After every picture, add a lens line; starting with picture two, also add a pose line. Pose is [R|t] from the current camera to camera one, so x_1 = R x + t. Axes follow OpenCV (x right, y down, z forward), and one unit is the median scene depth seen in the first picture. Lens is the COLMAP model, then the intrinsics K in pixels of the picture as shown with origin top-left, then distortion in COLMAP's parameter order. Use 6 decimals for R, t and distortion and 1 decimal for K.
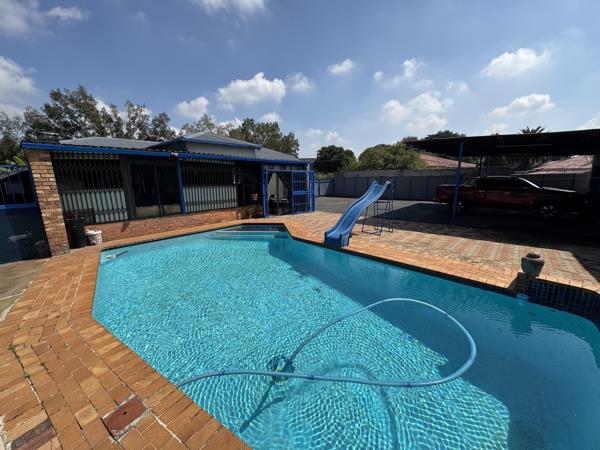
lens RADIAL K [[237.8, 0, 302.8], [0, 237.8, 223.4], [0, 0, 1]] dist [-0.002106, 0.000841]
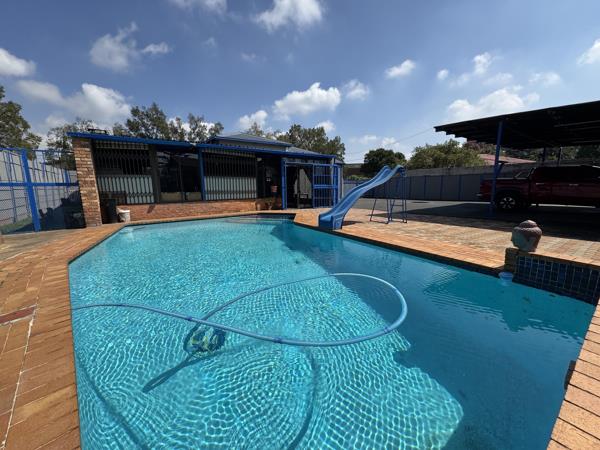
lens RADIAL K [[237.8, 0, 301.5], [0, 237.8, 226.0], [0, 0, 1]] dist [-0.002106, 0.000841]
pose [[0.978038, 0.033979, -0.205640, 0.164877], [-0.037438, 0.999215, -0.012949, 0.071792], [0.205039, 0.020363, 0.978542, 0.034358]]
